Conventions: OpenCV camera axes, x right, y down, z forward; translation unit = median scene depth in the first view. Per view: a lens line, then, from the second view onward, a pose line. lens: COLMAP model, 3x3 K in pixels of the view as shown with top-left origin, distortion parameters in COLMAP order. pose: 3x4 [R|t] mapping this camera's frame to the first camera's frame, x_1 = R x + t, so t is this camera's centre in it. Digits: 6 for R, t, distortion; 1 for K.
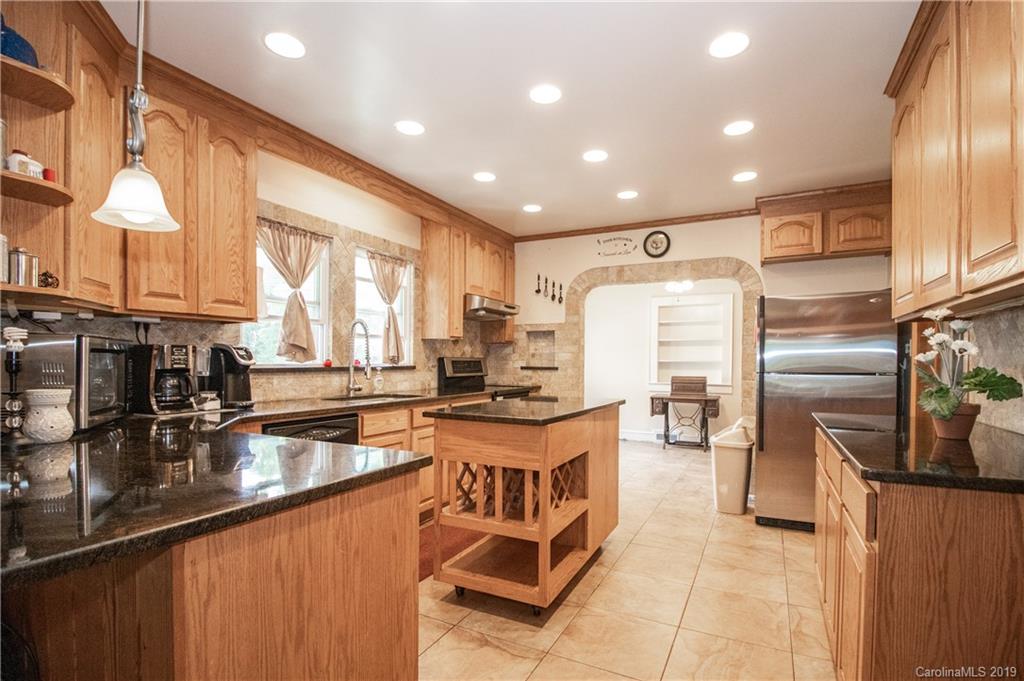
lens RADIAL K [[493.5, 0, 510.2], [0, 493.5, 363.9], [0, 0, 1]] dist [-0.011429, -0.000673]
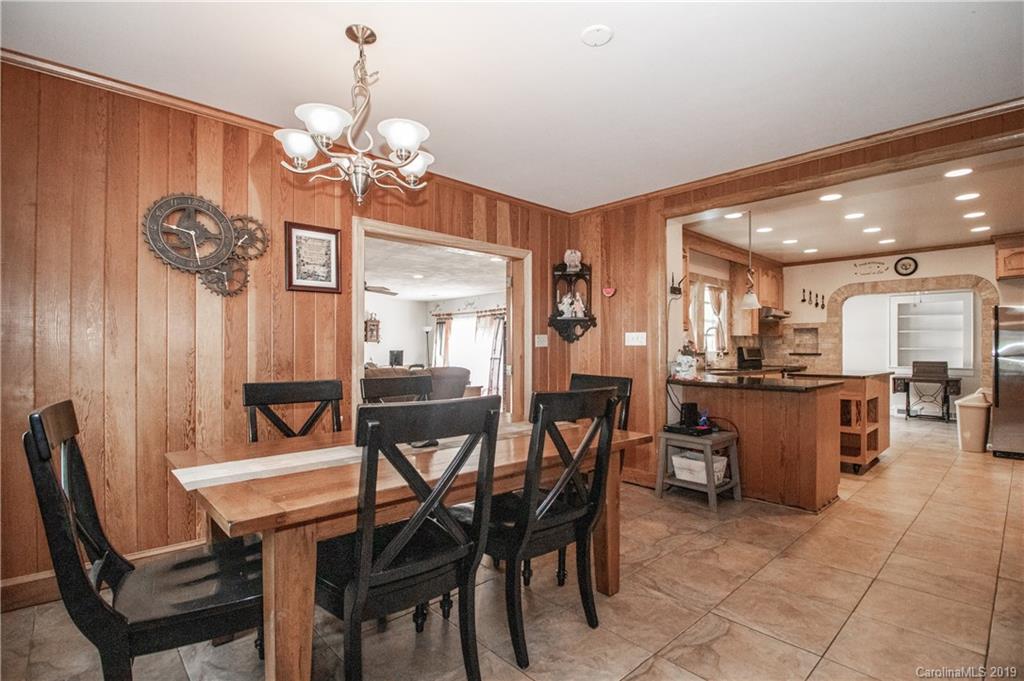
lens RADIAL K [[480.9, 0, 512.7], [0, 480.9, 346.3], [0, 0, 1]] dist [0.001586, -0.010789]
pose [[0.940552, -0.006563, -0.339586, -0.312022], [0.002133, 0.999908, -0.013418, 0.003139], [0.339643, 0.011896, 0.940479, -0.704824]]
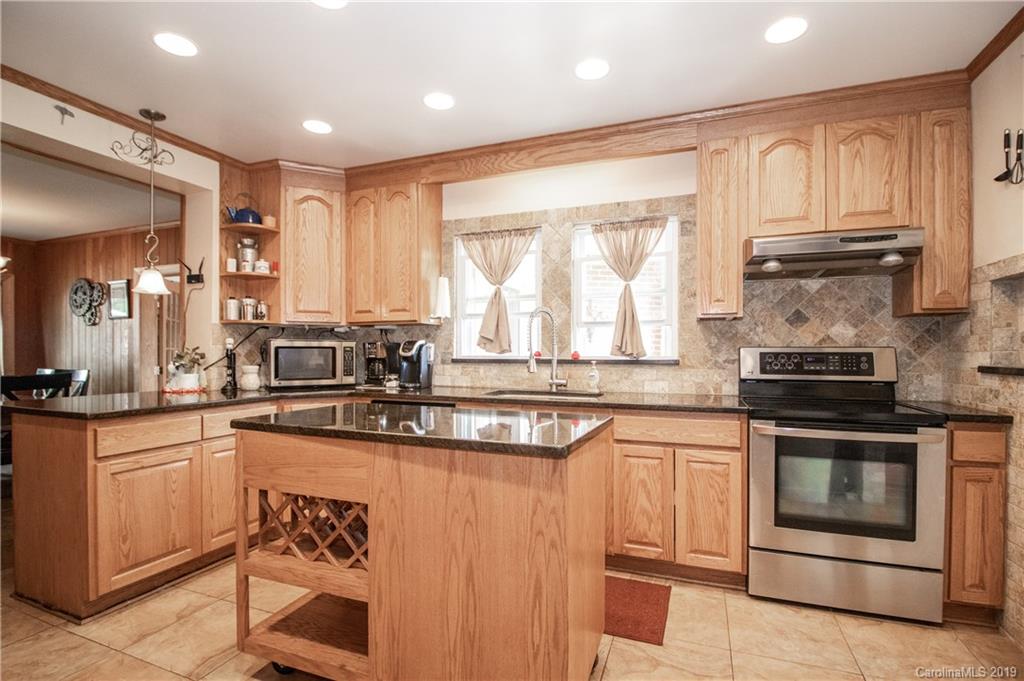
lens RADIAL K [[480.9, 0, 512.7], [0, 480.9, 346.3], [0, 0, 1]] dist [0.001586, -0.010789]
pose [[0.109015, -0.014231, -0.993938, 0.456750], [-0.006282, 0.999868, -0.015005, -0.003605], [0.994020, 0.007880, 0.108911, 0.669239]]
